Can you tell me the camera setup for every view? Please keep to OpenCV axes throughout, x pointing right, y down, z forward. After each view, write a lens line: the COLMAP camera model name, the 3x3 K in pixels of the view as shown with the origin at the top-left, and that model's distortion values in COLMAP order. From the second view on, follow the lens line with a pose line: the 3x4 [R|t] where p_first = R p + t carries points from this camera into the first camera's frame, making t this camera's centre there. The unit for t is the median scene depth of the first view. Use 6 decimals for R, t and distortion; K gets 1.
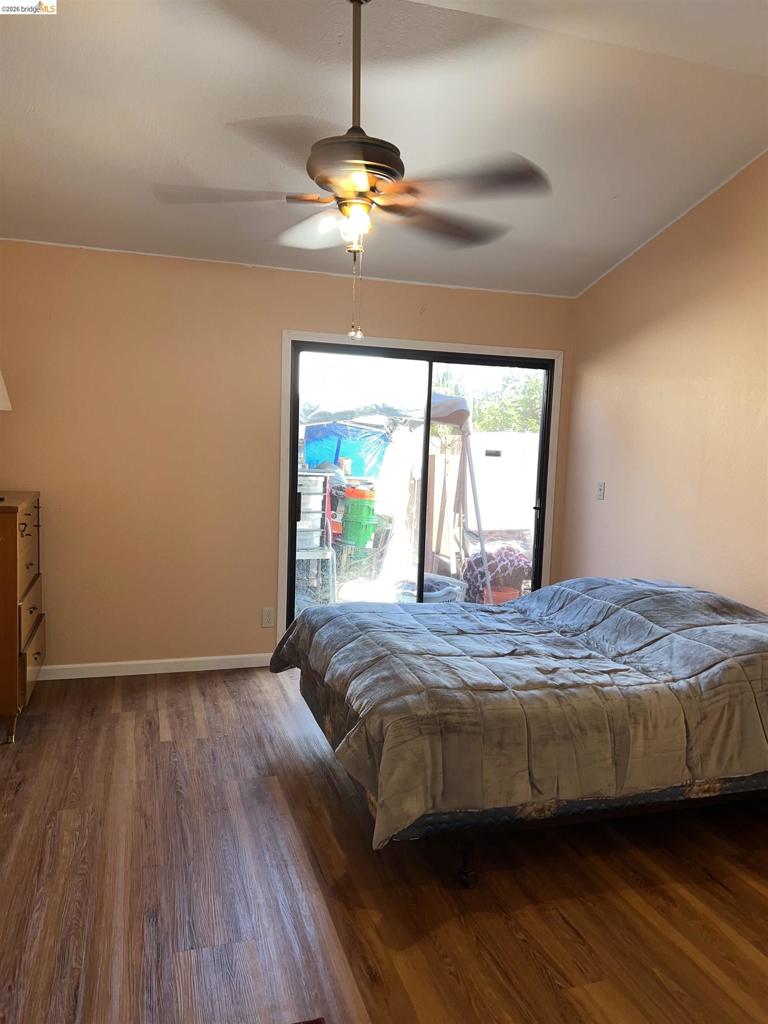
lens RADIAL K [[777.4, 0, 393.8], [0, 777.4, 516.1], [0, 0, 1]] dist [0.067282, -0.075970]
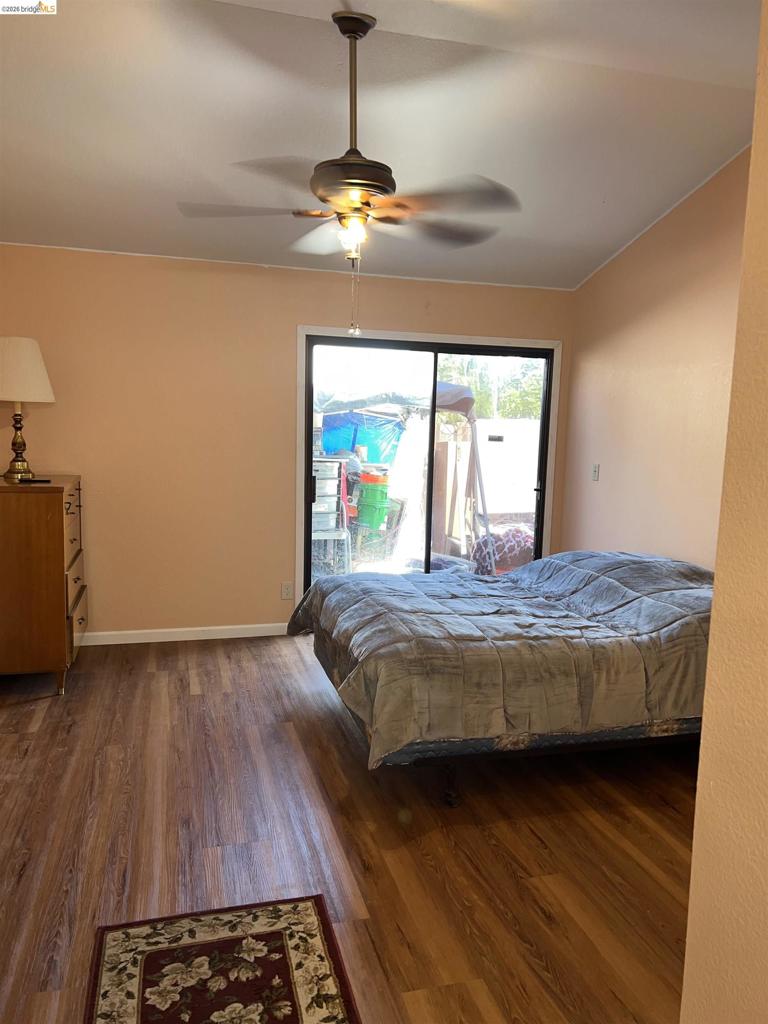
lens RADIAL K [[777.4, 0, 386.2], [0, 777.4, 526.2], [0, 0, 1]] dist [0.067282, -0.075970]
pose [[0.999110, -0.003710, -0.042007, 0.040142], [0.004778, 0.999667, 0.025365, 0.021312], [0.041899, -0.025543, 0.998795, -0.133823]]
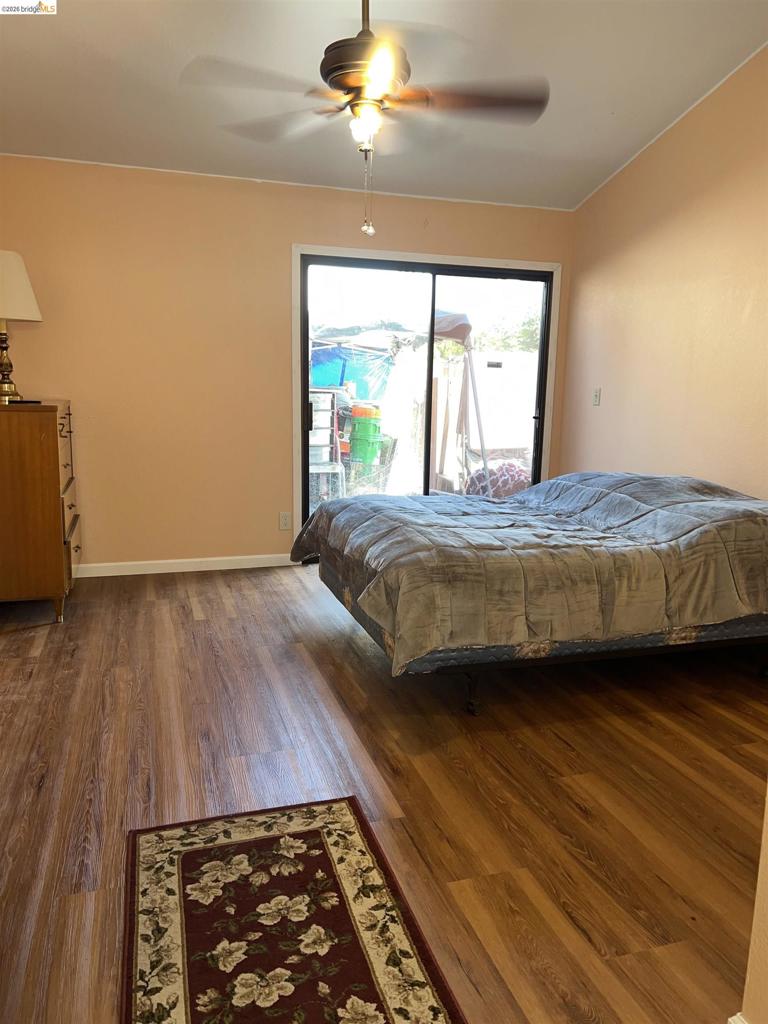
lens RADIAL K [[777.4, 0, 392.3], [0, 777.4, 514.3], [0, 0, 1]] dist [0.067282, -0.075970]
pose [[0.999886, -0.014368, -0.004678, -0.013670], [0.014664, 0.997382, 0.070807, 0.078984], [0.003649, -0.070868, 0.997479, -0.109142]]
